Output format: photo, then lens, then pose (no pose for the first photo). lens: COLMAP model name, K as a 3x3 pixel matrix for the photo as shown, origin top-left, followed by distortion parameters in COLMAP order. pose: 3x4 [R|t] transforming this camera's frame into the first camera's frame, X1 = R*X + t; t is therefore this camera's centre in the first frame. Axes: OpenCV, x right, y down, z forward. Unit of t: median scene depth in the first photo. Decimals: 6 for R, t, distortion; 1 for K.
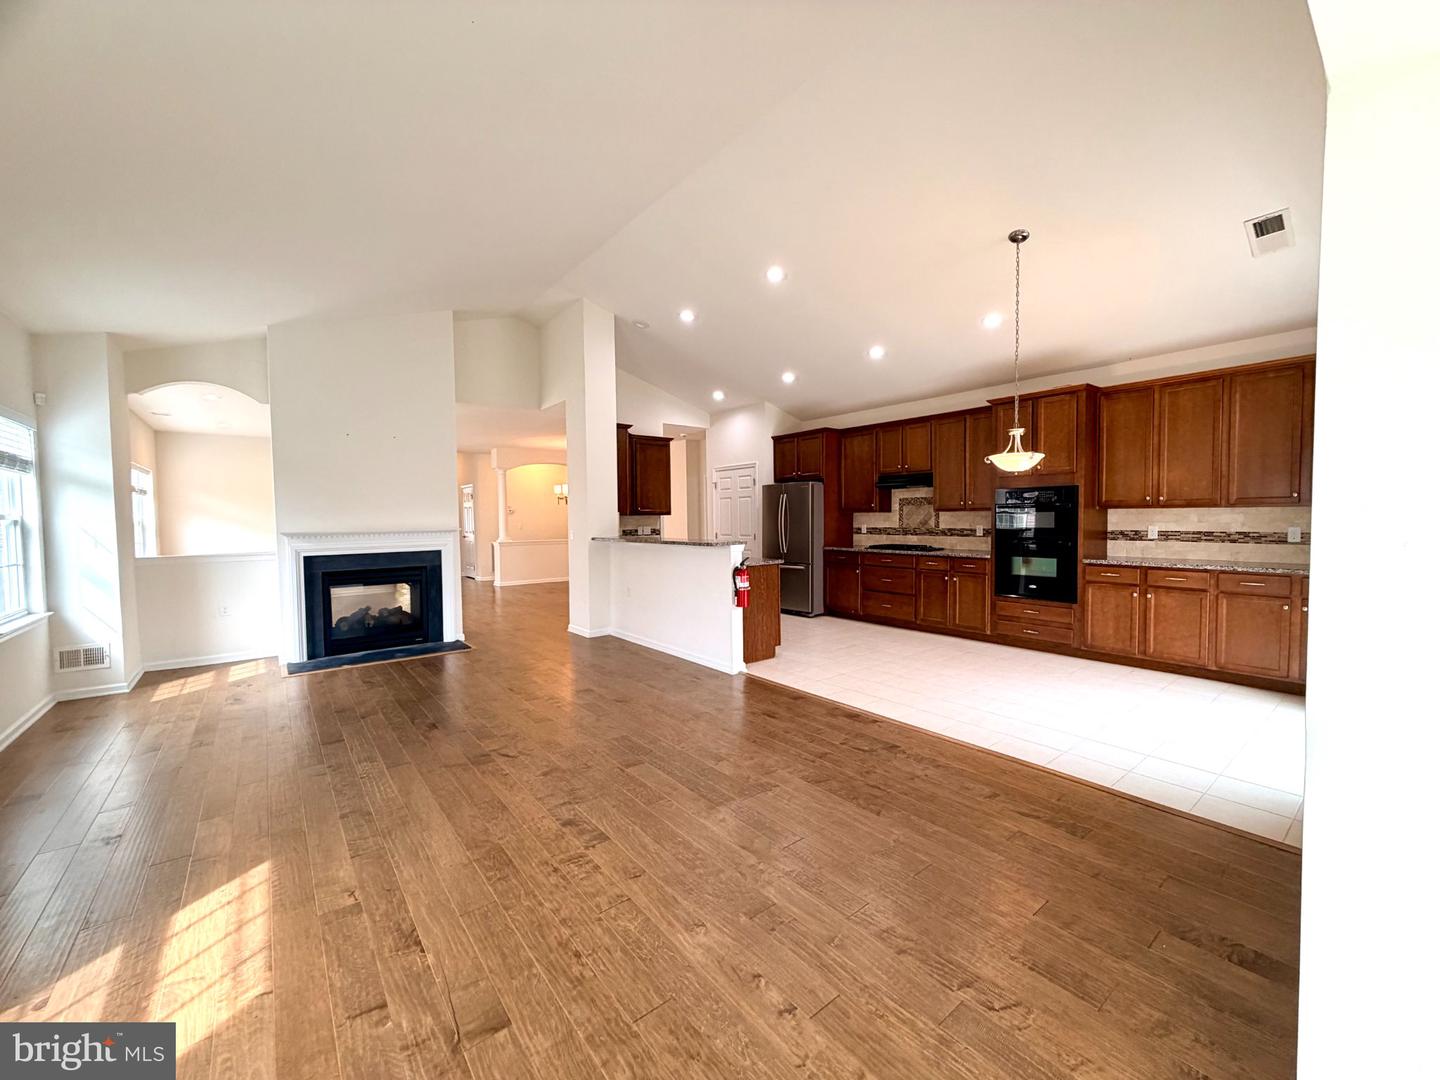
lens RADIAL K [[570.6, 0, 720.0], [0, 570.6, 540.0], [0, 0, 1]] dist [0.002655, 0.000278]
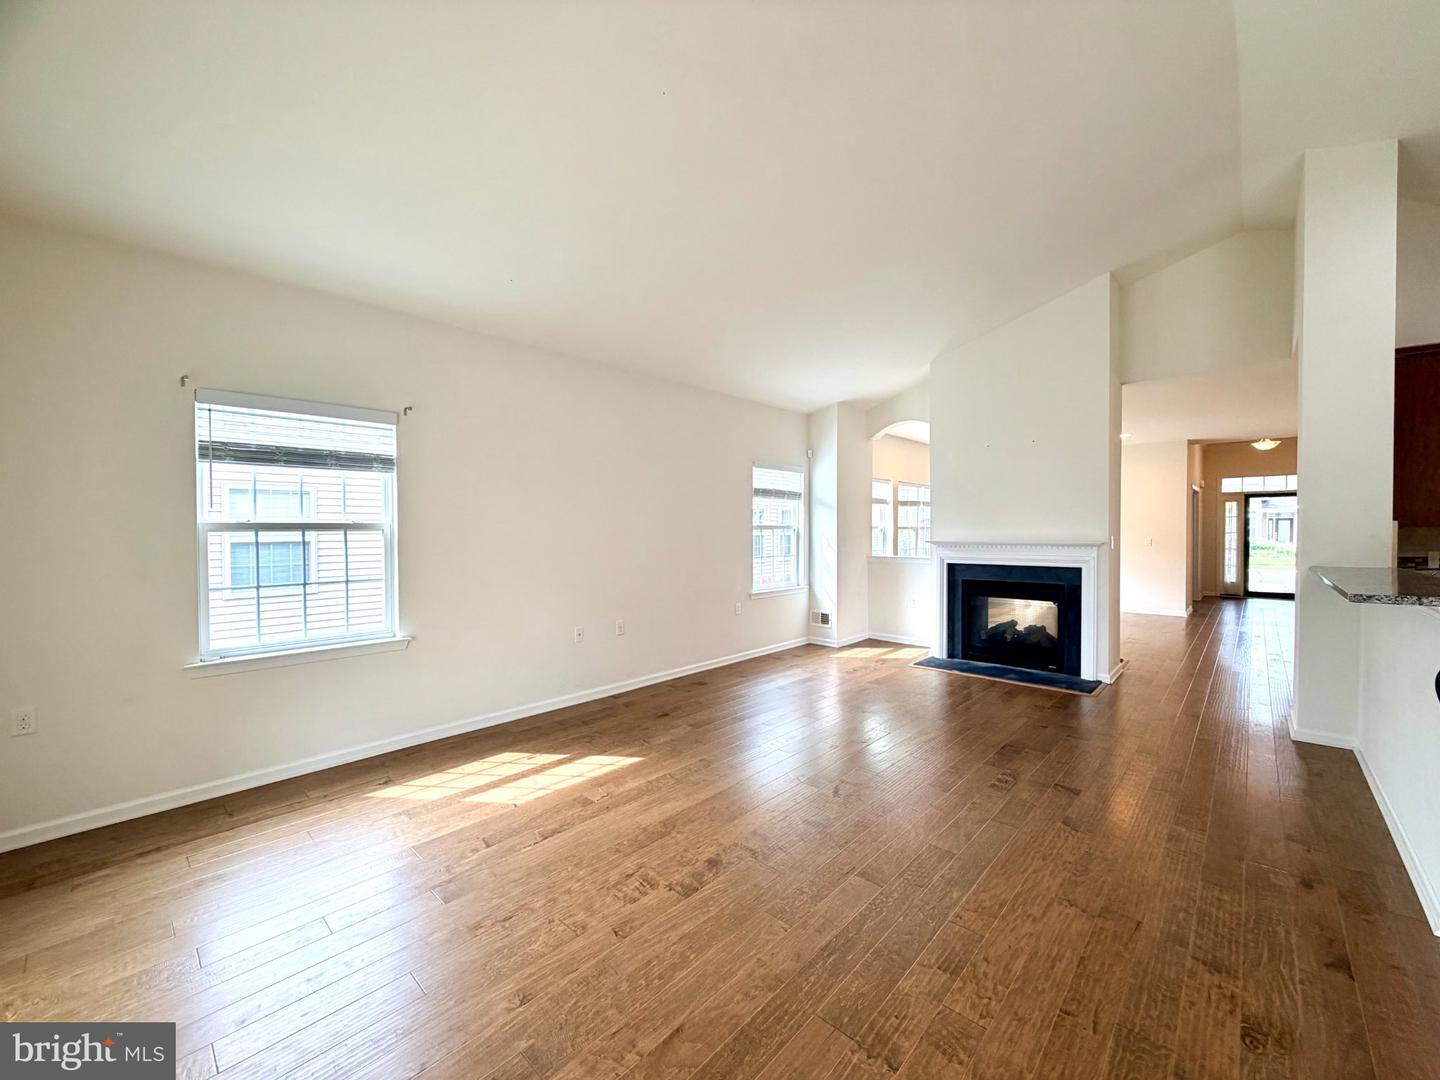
lens RADIAL K [[571.8, 0, 713.4], [0, 571.8, 539.9], [0, 0, 1]] dist [-0.000244, 0.000088]
pose [[0.144062, 0.026820, -0.989205, 0.309051], [-0.040108, 0.998969, 0.021244, -0.022745], [0.988756, 0.036614, 0.144989, 0.410487]]
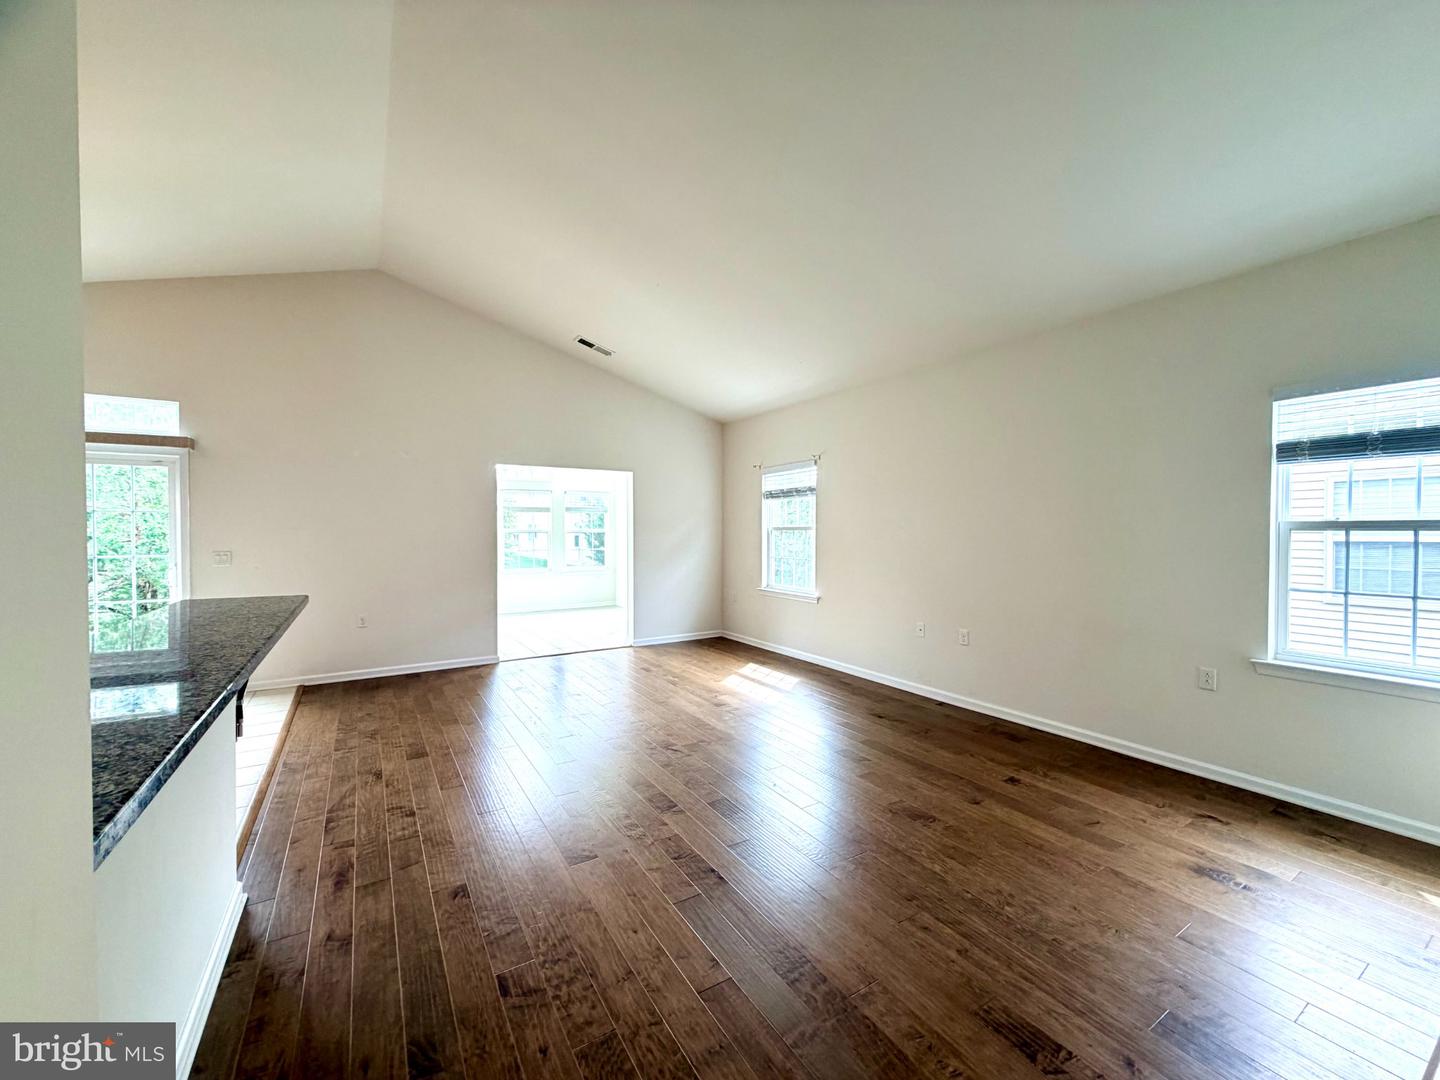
lens RADIAL K [[573.4, 0, 720.0], [0, 573.4, 540.0], [0, 0, 1]] dist [-0.039575, 0.000020]
pose [[-0.992995, 0.008946, 0.117816, -0.370769], [0.015866, 0.998194, 0.057936, -0.053896], [-0.117085, 0.059400, -0.991344, 1.279207]]
